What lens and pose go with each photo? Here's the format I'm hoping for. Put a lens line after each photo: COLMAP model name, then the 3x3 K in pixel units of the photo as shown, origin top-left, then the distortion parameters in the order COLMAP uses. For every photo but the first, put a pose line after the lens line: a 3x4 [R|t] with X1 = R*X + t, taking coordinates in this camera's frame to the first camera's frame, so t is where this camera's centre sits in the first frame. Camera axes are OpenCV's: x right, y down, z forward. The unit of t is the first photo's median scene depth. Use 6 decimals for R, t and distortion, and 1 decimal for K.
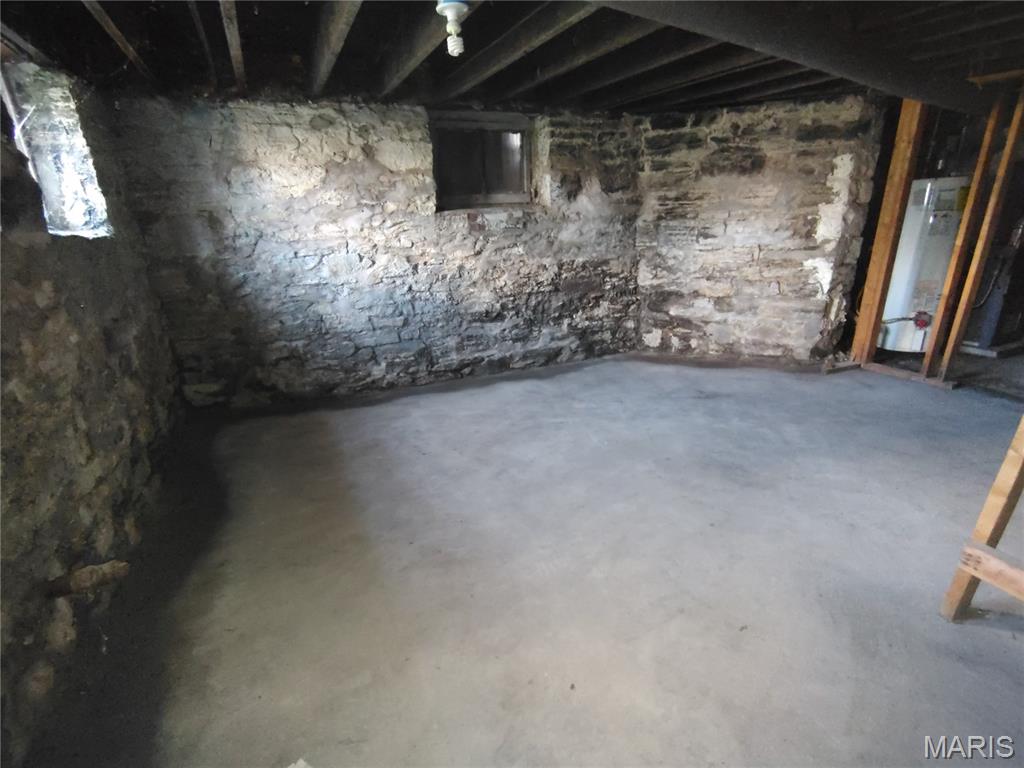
lens RADIAL K [[498.0, 0, 498.4], [0, 498.0, 392.2], [0, 0, 1]] dist [-0.003434, 0.000953]
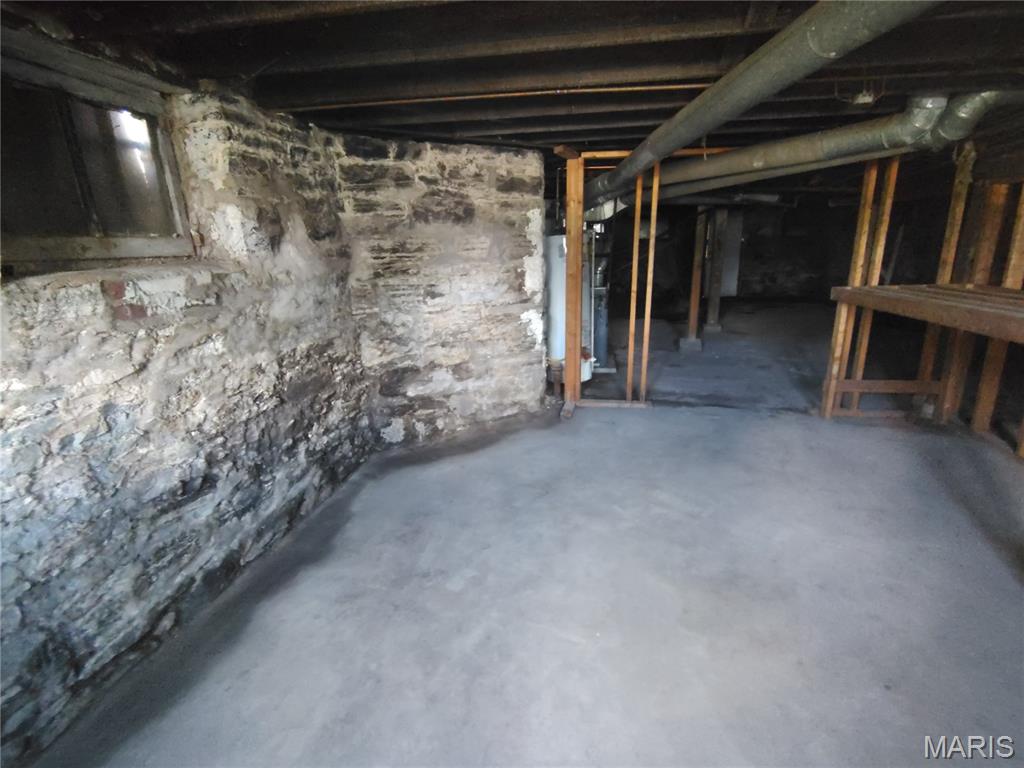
lens RADIAL K [[498.0, 0, 498.4], [0, 498.0, 392.2], [0, 0, 1]] dist [-0.003434, 0.000953]
pose [[0.577999, -0.216284, 0.786854, -0.197648], [0.284867, 0.957055, 0.053813, -0.181702], [-0.764701, 0.193045, 0.614789, 0.465411]]
